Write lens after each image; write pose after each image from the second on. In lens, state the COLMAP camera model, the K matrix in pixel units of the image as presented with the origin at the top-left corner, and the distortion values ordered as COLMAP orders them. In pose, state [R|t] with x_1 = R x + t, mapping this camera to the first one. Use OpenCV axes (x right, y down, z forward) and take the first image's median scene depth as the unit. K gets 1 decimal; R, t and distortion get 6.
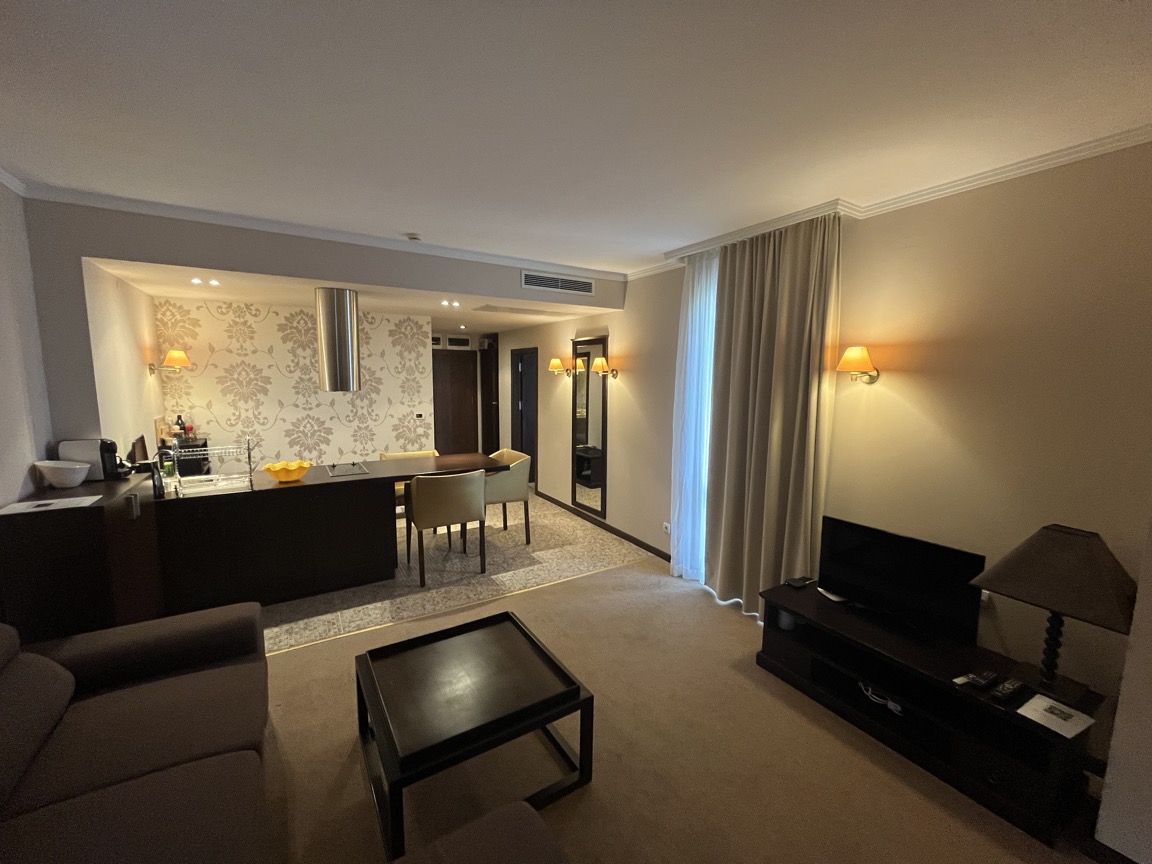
lens RADIAL K [[469.6, 0, 576.0], [0, 469.6, 432.0], [0, 0, 1]] dist [0.000406, 0.000026]
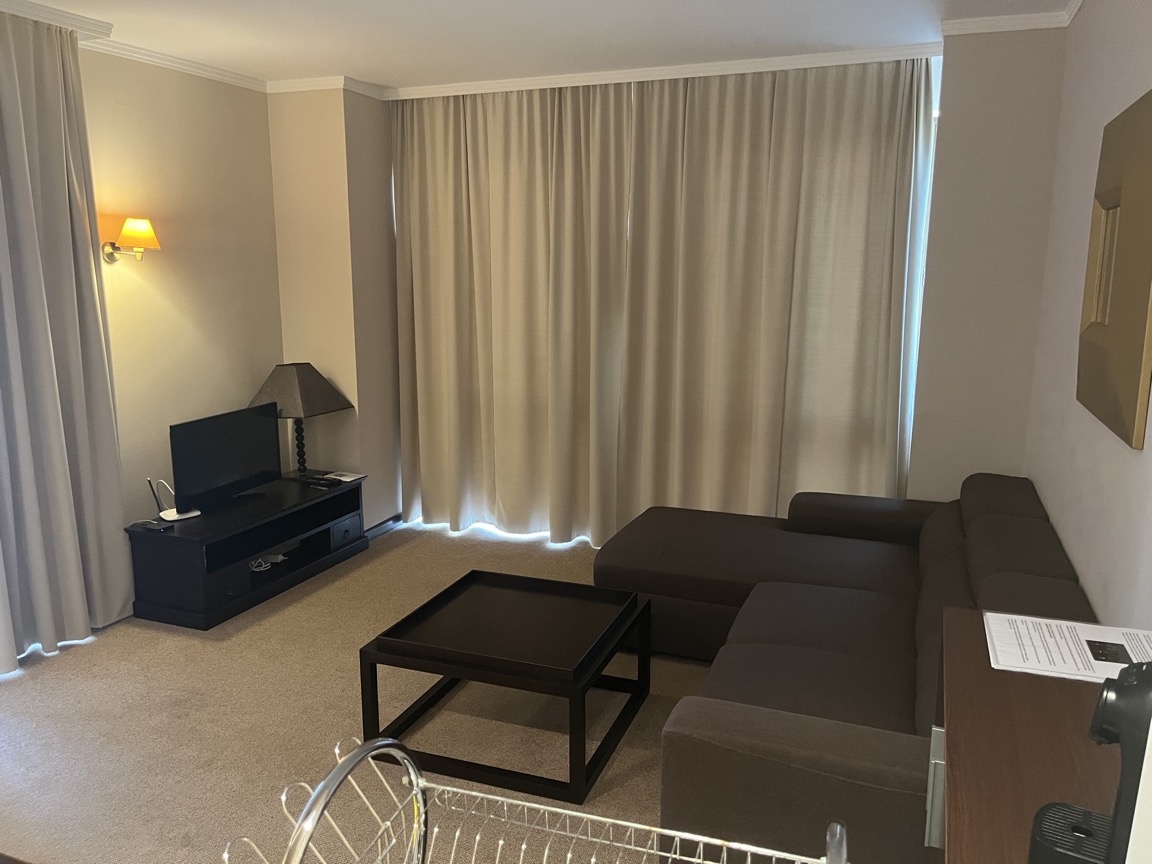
lens RADIAL K [[874.2, 0, 576.0], [0, 874.2, 432.0], [0, 0, 1]] dist [-0.001329, -0.000599]
pose [[-0.608902, -0.155890, 0.777777, -1.097451], [0.090357, 0.960487, 0.263249, -0.151251], [-0.788083, 0.230571, -0.570756, 1.314010]]
